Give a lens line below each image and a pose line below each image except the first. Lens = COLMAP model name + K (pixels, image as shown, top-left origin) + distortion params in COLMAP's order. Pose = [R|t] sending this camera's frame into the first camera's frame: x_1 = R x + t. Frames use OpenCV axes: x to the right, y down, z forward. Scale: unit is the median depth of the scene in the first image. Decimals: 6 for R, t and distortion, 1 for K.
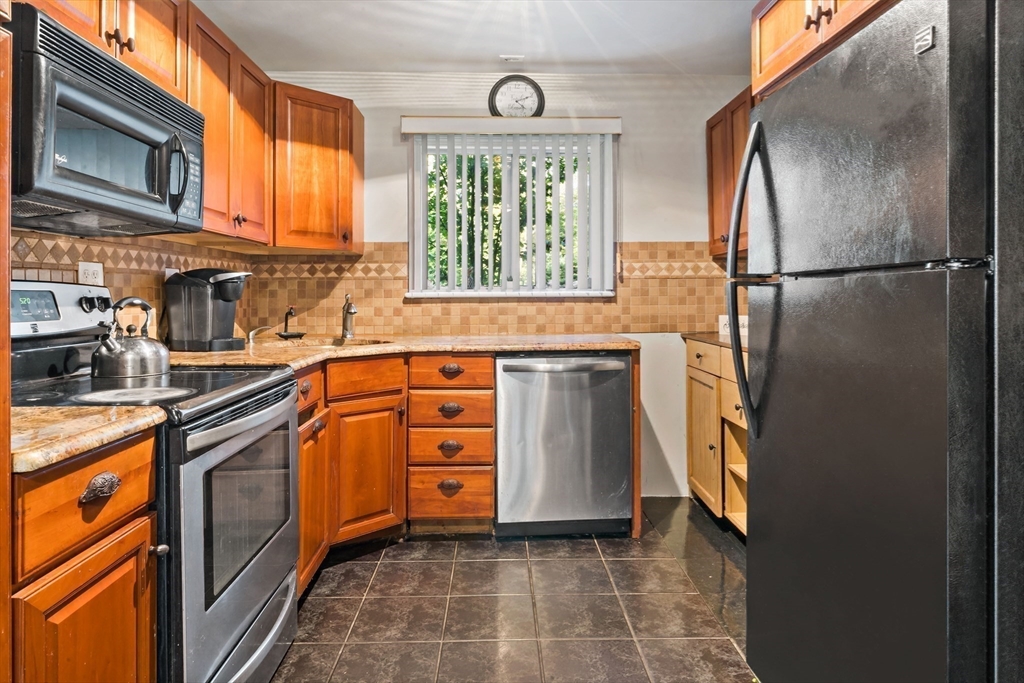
lens RADIAL K [[611.3, 0, 540.0], [0, 611.3, 324.7], [0, 0, 1]] dist [-0.009912, -0.002112]
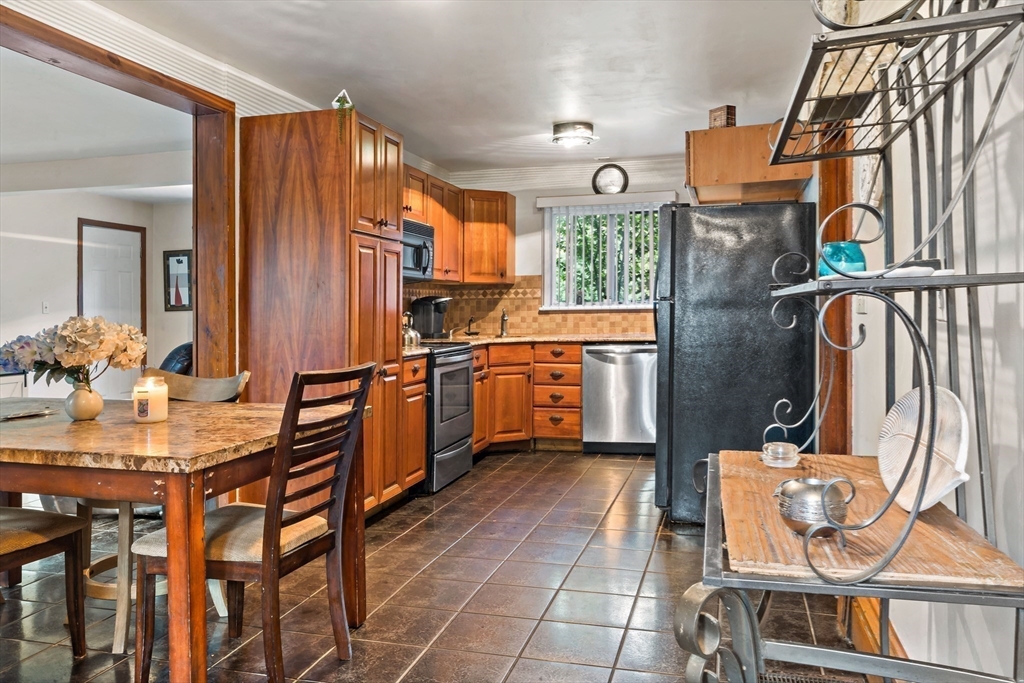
lens RADIAL K [[795.1, 0, 512.3], [0, 795.1, 340.7], [0, 0, 1]] dist [0.000668, 0.000008]
pose [[0.941720, 0.005042, -0.336360, 0.474729], [-0.007094, 0.999963, -0.004874, 0.051864], [0.336323, 0.006976, 0.941721, -1.121929]]
